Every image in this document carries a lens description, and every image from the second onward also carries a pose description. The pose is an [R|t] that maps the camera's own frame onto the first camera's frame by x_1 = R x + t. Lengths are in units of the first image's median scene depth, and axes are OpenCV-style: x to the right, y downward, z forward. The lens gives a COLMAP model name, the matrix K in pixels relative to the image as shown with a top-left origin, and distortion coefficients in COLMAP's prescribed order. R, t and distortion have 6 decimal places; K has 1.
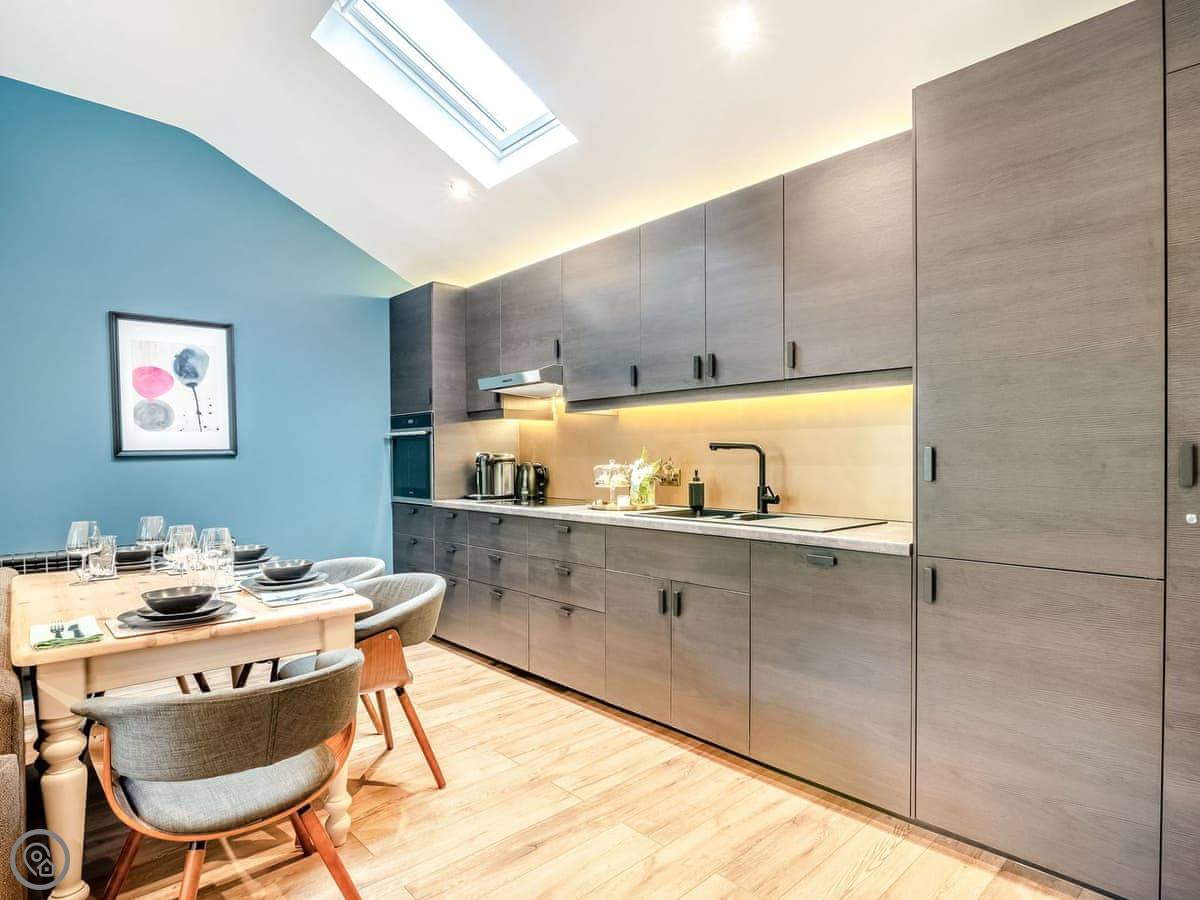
lens RADIAL K [[656.8, 0, 686.9], [0, 656.8, 463.7], [0, 0, 1]] dist [-0.025393, -0.000769]
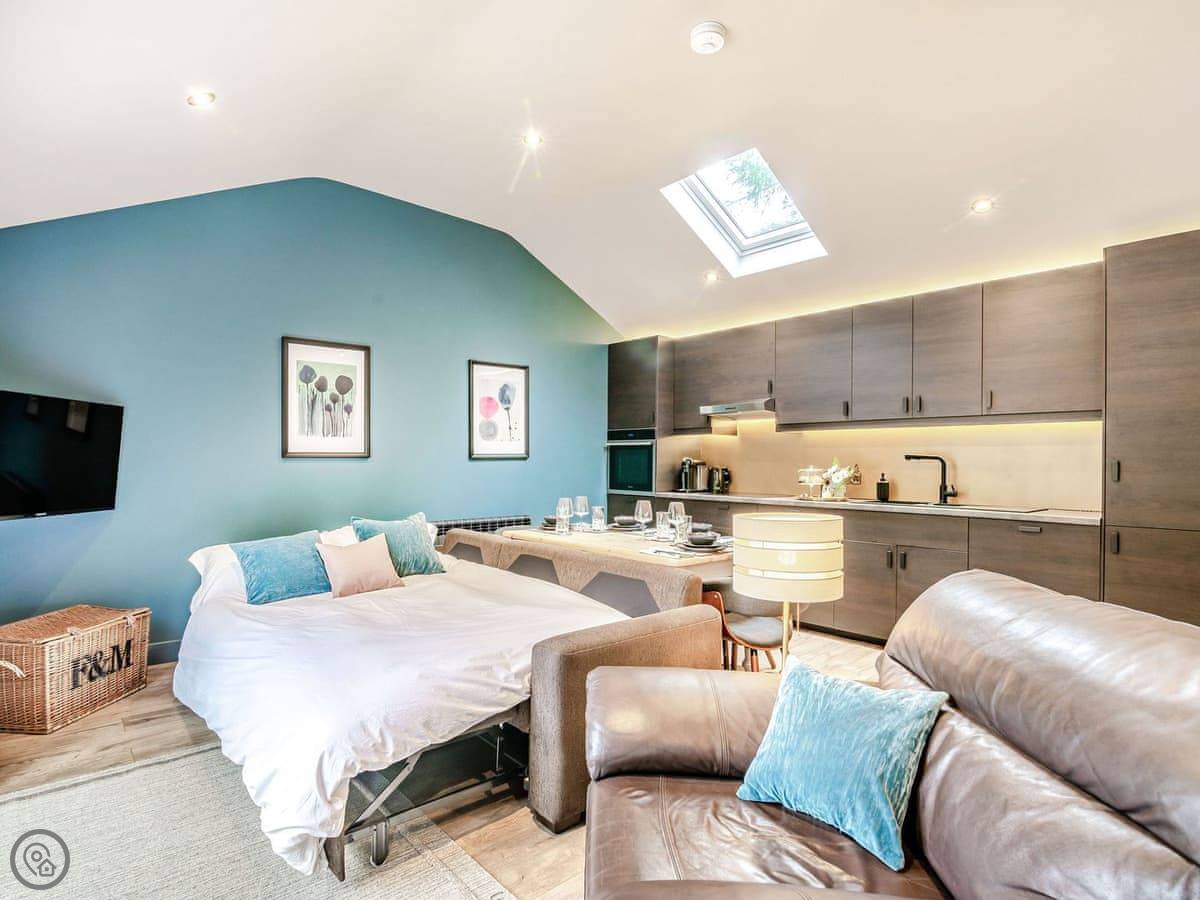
lens RADIAL K [[637.2, 0, 603.8], [0, 637.2, 456.4], [0, 0, 1]] dist [-0.005226, -0.000736]
pose [[0.996965, 0.013038, -0.076754, -0.463054], [-0.014515, 0.999719, -0.018726, 0.007397], [0.076489, 0.019783, 0.996874, -0.416500]]
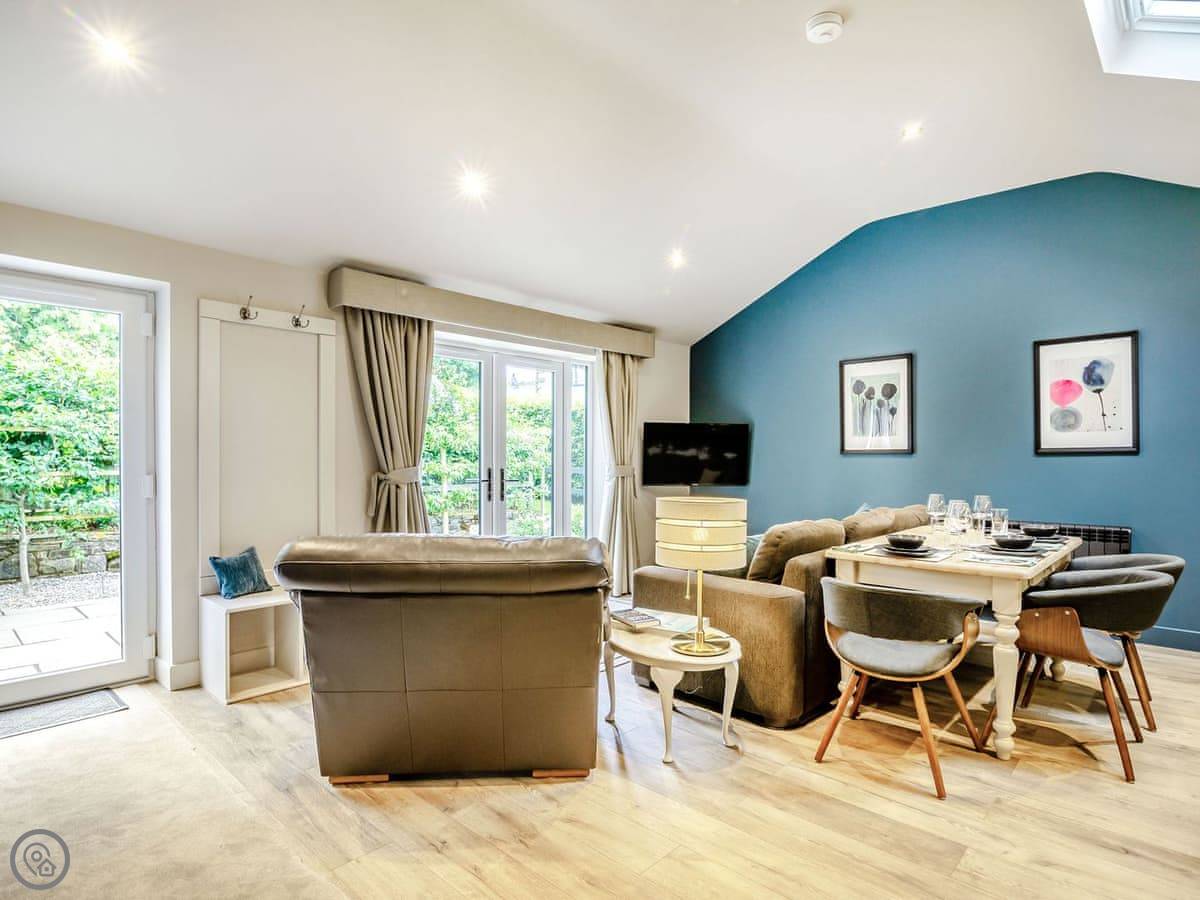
lens RADIAL K [[648.6, 0, 606.1], [0, 648.6, 468.0], [0, 0, 1]] dist [-0.015743, 0.001191]
pose [[0.010882, 0.027053, -0.999575, 0.398205], [-0.015309, 0.999521, 0.026885, -0.001863], [0.999824, 0.015010, 0.011291, 0.113682]]
